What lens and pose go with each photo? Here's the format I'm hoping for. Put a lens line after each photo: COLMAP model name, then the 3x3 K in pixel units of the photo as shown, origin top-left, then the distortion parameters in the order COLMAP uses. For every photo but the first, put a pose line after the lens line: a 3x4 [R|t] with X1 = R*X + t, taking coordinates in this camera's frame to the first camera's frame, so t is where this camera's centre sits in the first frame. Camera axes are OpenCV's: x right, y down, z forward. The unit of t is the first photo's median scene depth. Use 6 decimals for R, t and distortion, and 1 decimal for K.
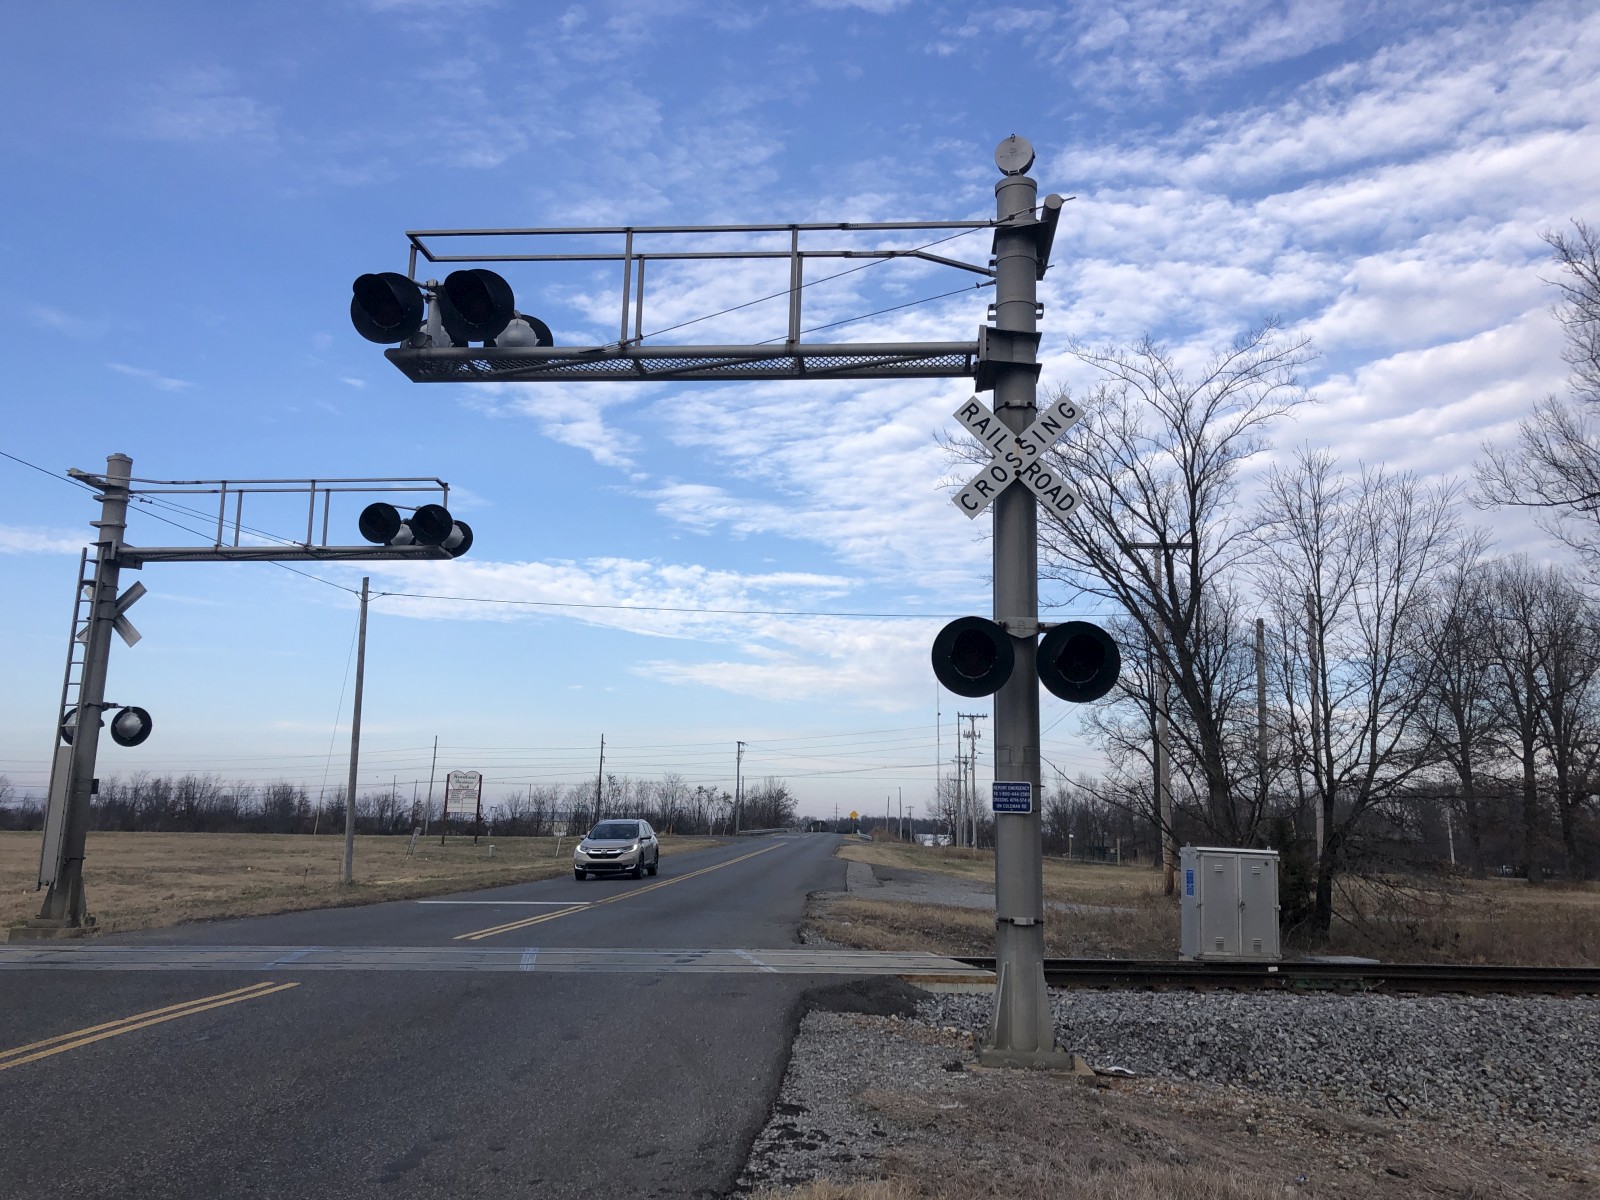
lens RADIAL K [[1054.2, 0, 800.0], [0, 1054.2, 600.0], [0, 0, 1]] dist [-0.079013, 0.000445]
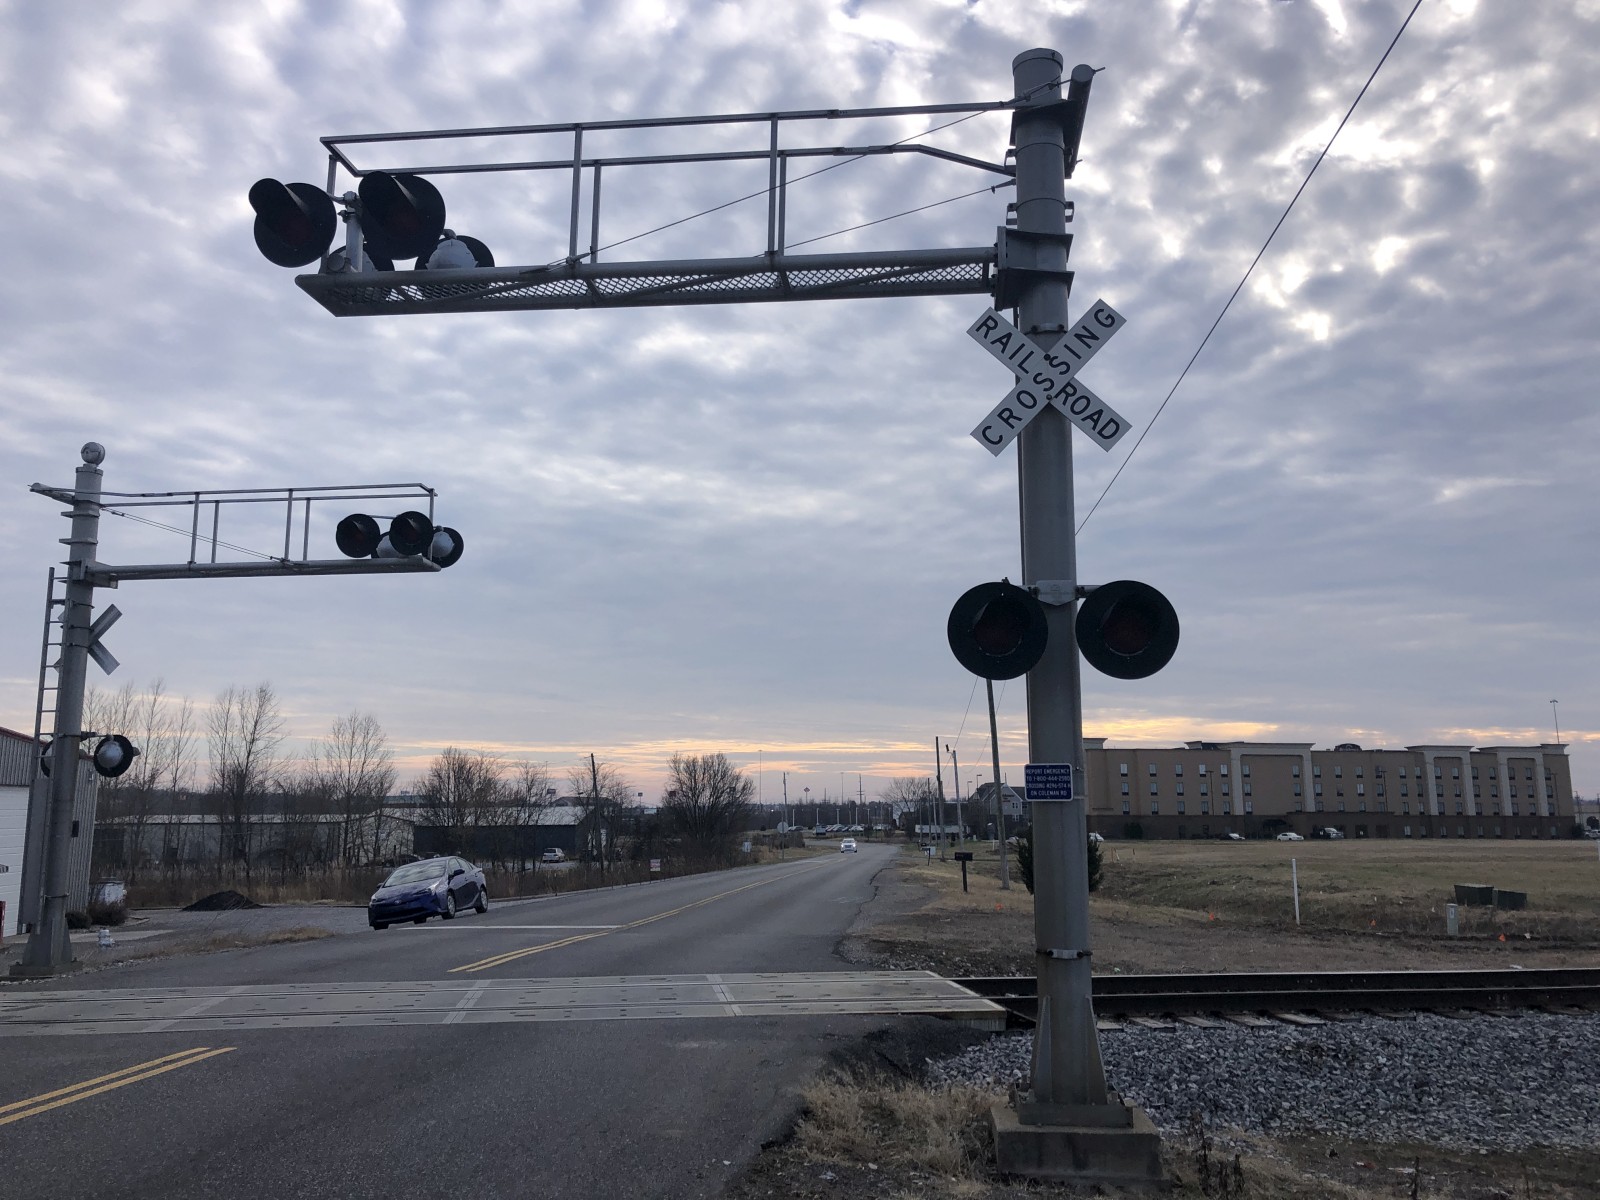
lens RADIAL K [[1054.2, 0, 800.0], [0, 1054.2, 600.0], [0, 0, 1]] dist [-0.079013, 0.000445]
pose [[0.999604, -0.017818, -0.021758, 0.026053], [0.017040, 0.999225, -0.035471, 0.060903], [0.022373, 0.035086, 0.999134, 0.172590]]
